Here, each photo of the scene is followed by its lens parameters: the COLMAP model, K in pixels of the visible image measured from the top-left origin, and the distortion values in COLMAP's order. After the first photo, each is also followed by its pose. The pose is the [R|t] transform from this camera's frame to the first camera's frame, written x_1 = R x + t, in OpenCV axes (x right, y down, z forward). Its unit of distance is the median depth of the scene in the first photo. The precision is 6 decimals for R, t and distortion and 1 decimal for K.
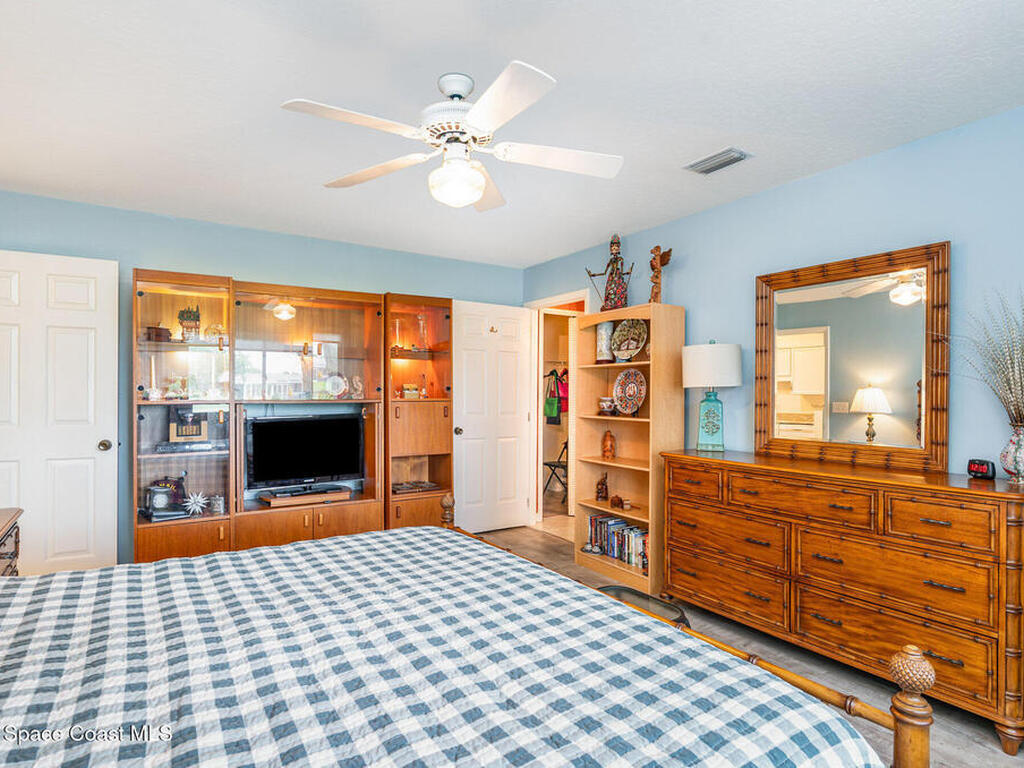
lens RADIAL K [[519.8, 0, 512.1], [0, 519.8, 391.8], [0, 0, 1]] dist [-0.001805, 0.000320]
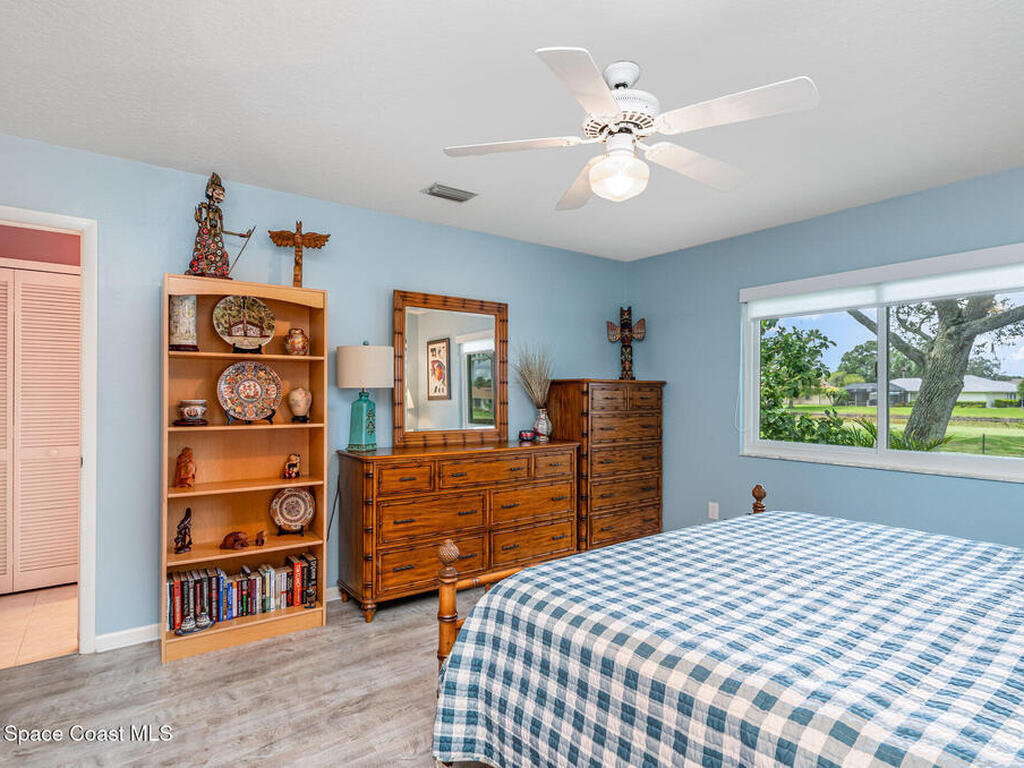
lens RADIAL K [[538.1, 0, 506.2], [0, 538.1, 392.8], [0, 0, 1]] dist [-0.003021, -0.000232]
pose [[-0.002346, 0.001820, 0.999996, -0.688708], [-0.001543, 0.999997, -0.001824, 0.002700], [-0.999996, -0.001547, -0.002343, 0.756335]]
